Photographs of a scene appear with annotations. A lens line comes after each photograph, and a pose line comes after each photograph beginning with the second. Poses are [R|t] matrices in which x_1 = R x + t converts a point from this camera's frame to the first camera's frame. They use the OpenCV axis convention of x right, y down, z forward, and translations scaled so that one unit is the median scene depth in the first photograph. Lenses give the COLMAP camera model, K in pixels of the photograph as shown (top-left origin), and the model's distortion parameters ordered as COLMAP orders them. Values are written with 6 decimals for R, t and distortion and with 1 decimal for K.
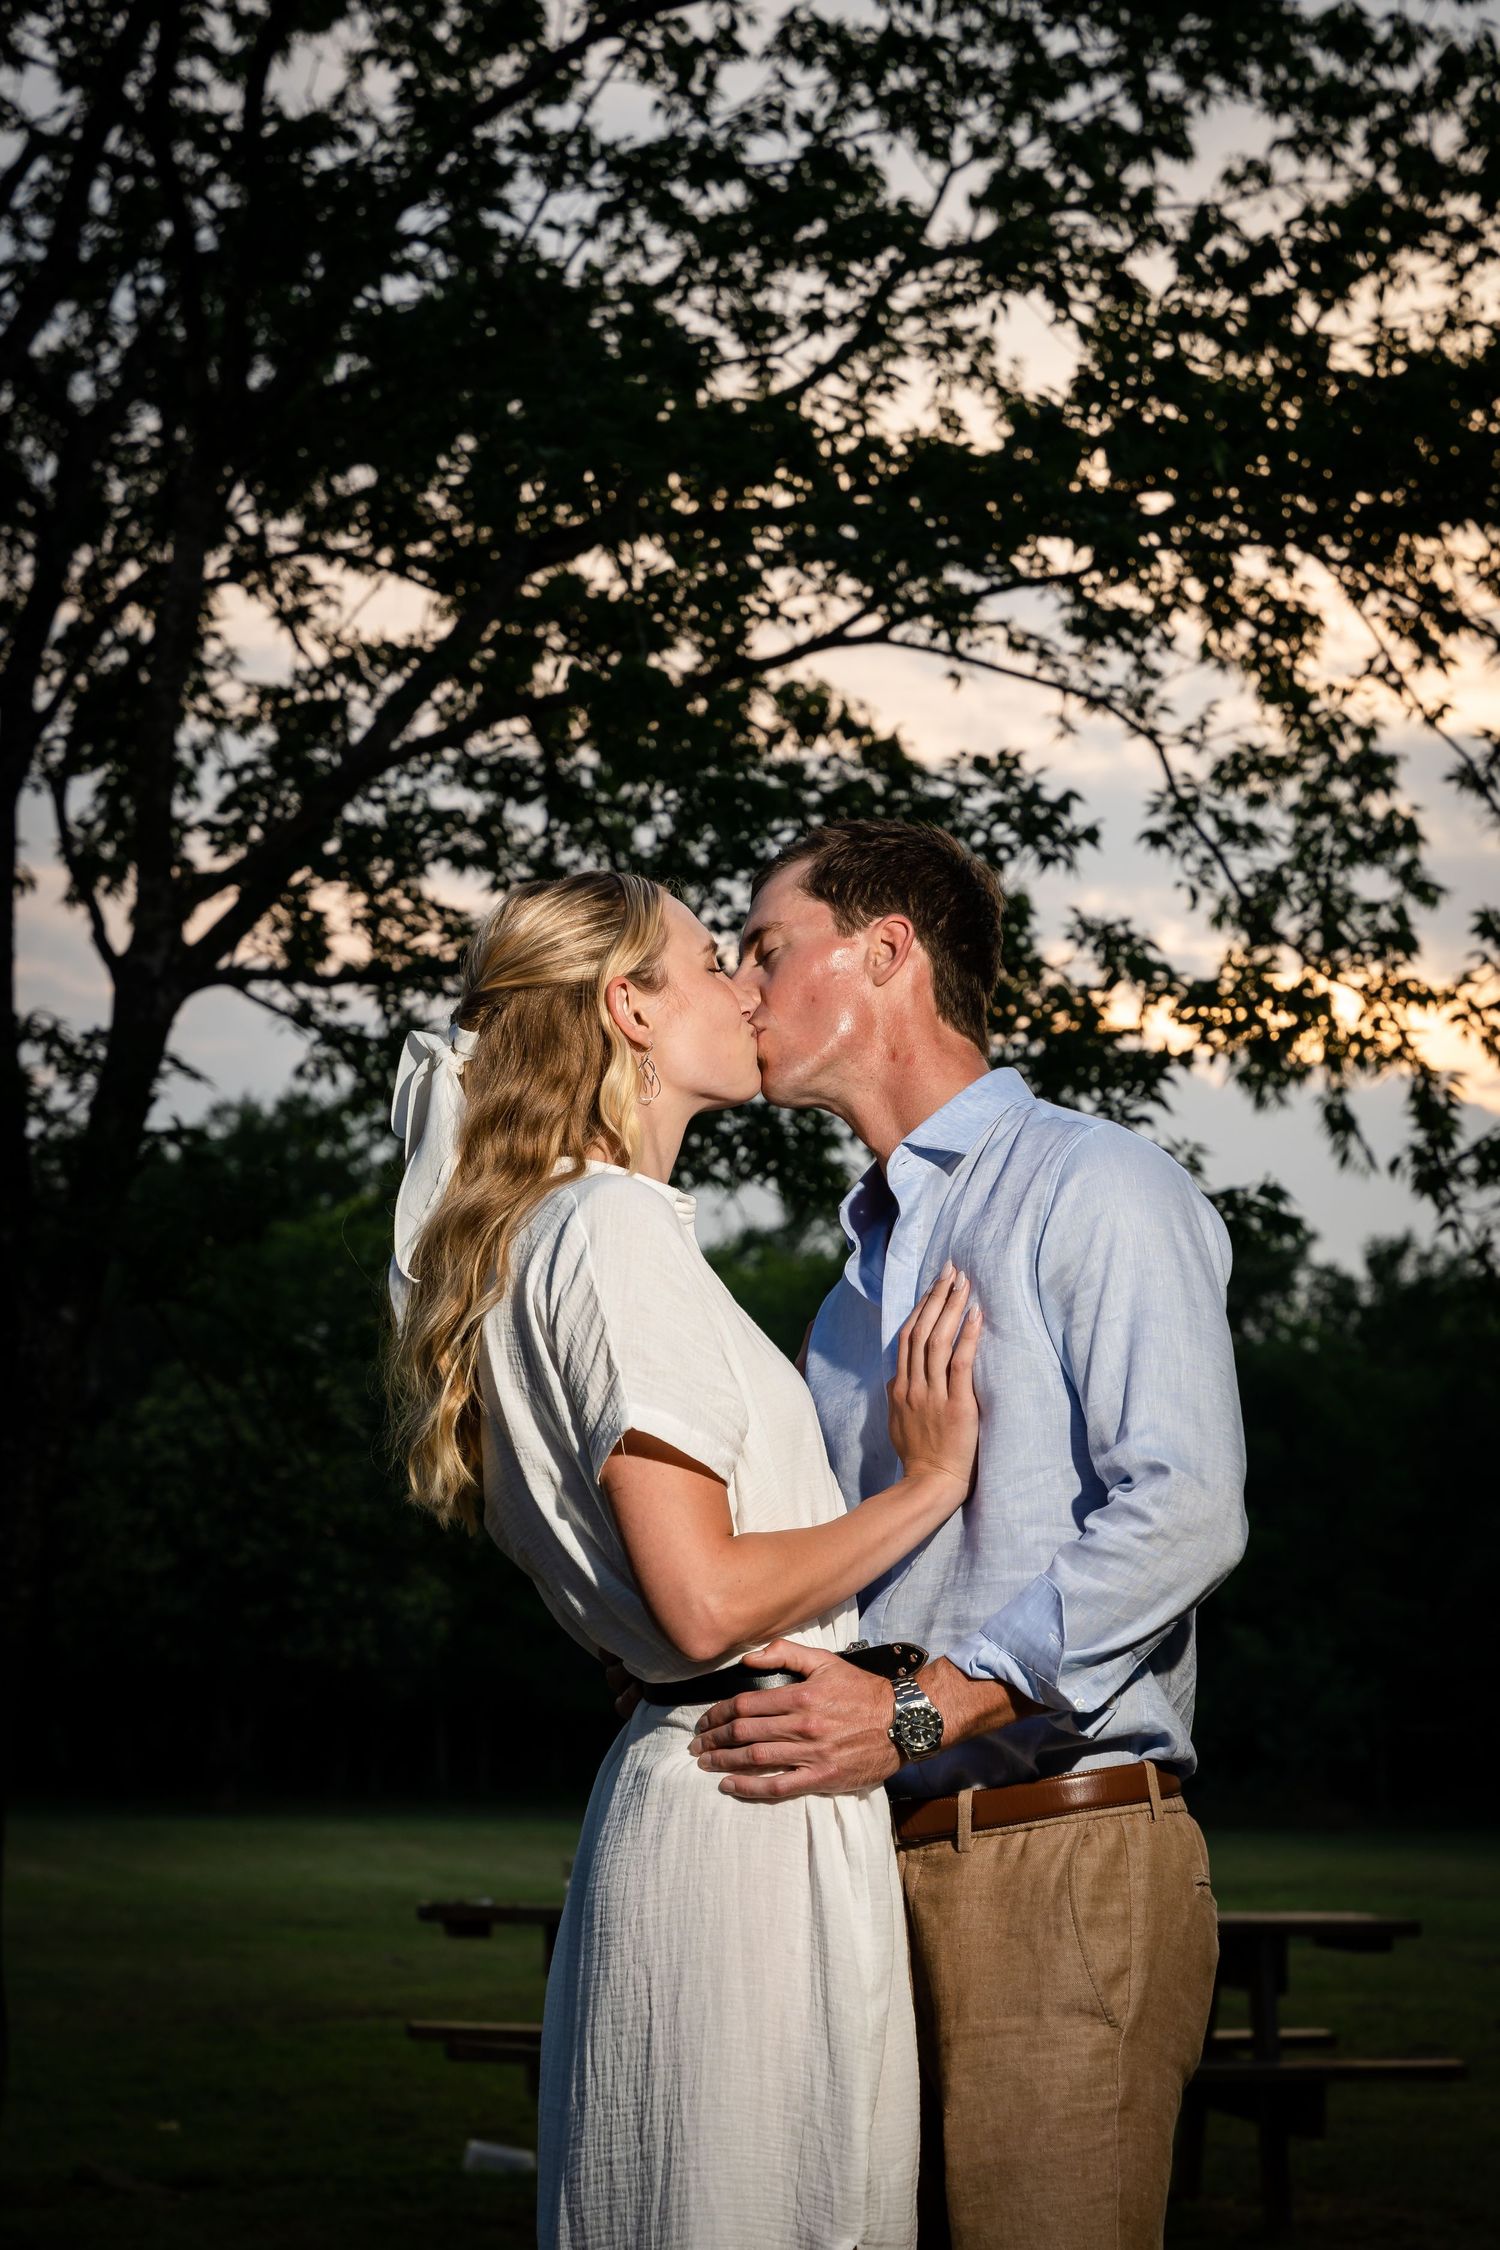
lens RADIAL K [[5335.6, 0, 752.2], [0, 5335.6, 1398.8], [0, 0, 1]] dist [0.041300, 0.226533]
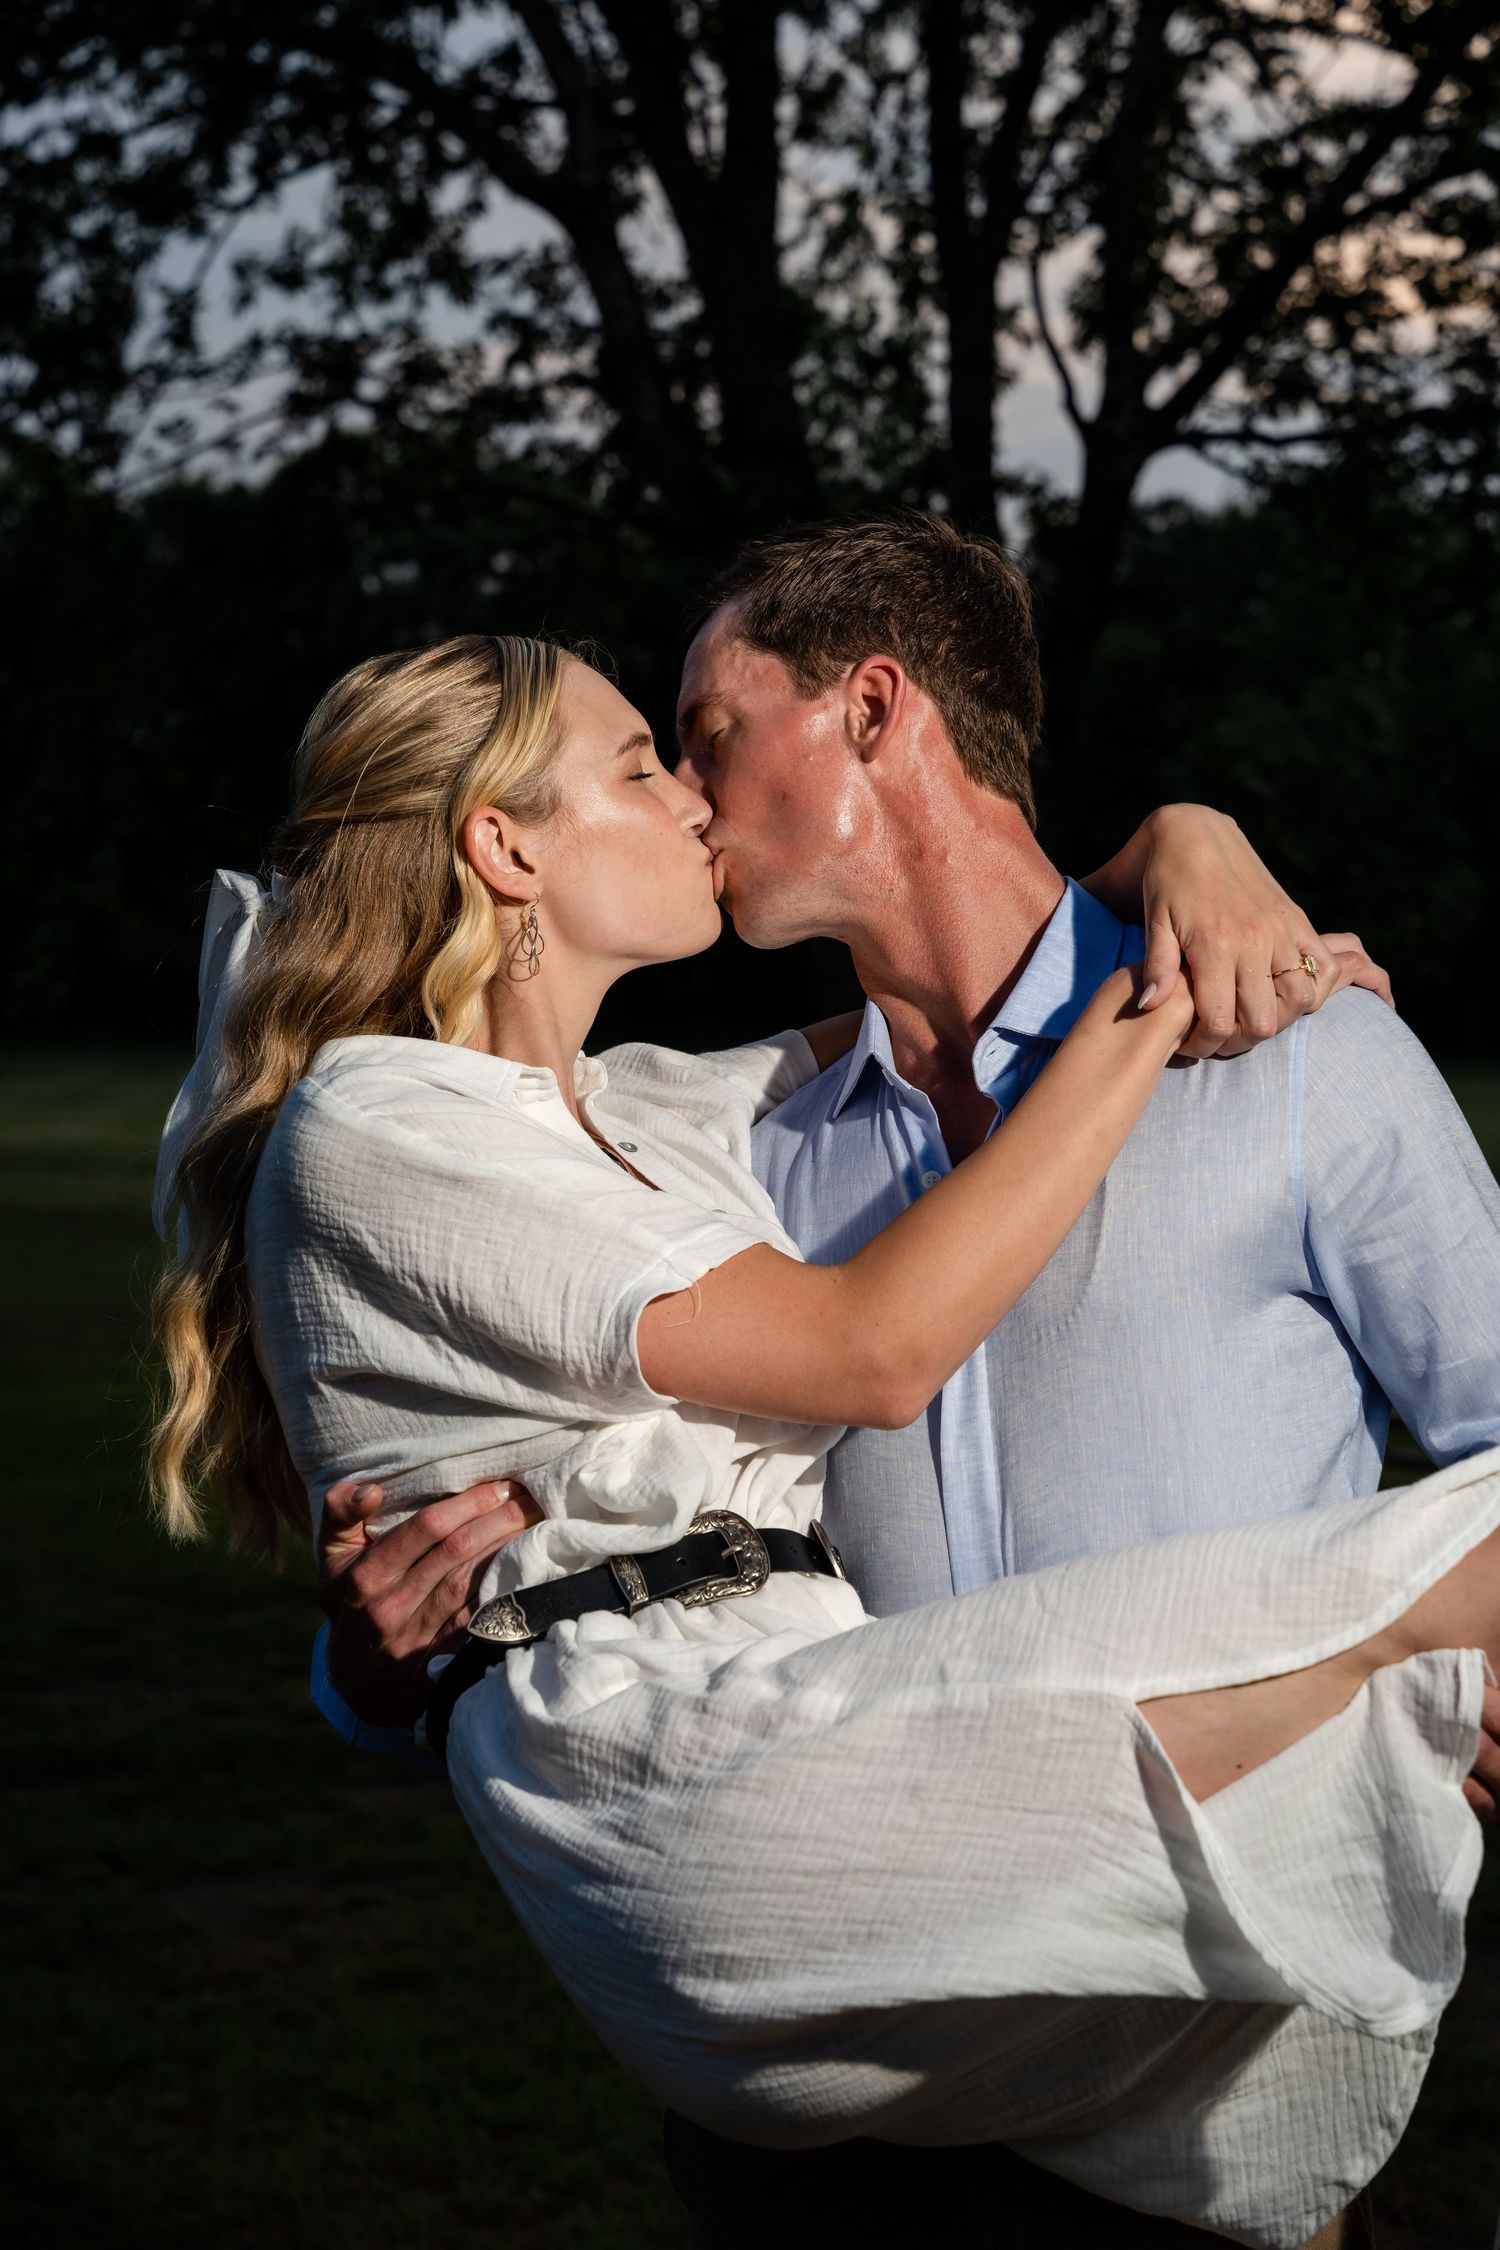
lens RADIAL K [[4365.9, 0, 727.4], [0, 4365.9, 1129.1], [0, 0, 1]] dist [0.085085, 0.181321]
pose [[0.973781, 0.005350, -0.227424, 0.010476], [0.016709, 0.995341, 0.094961, -0.022932], [0.226873, -0.096271, 0.969155, 0.102148]]
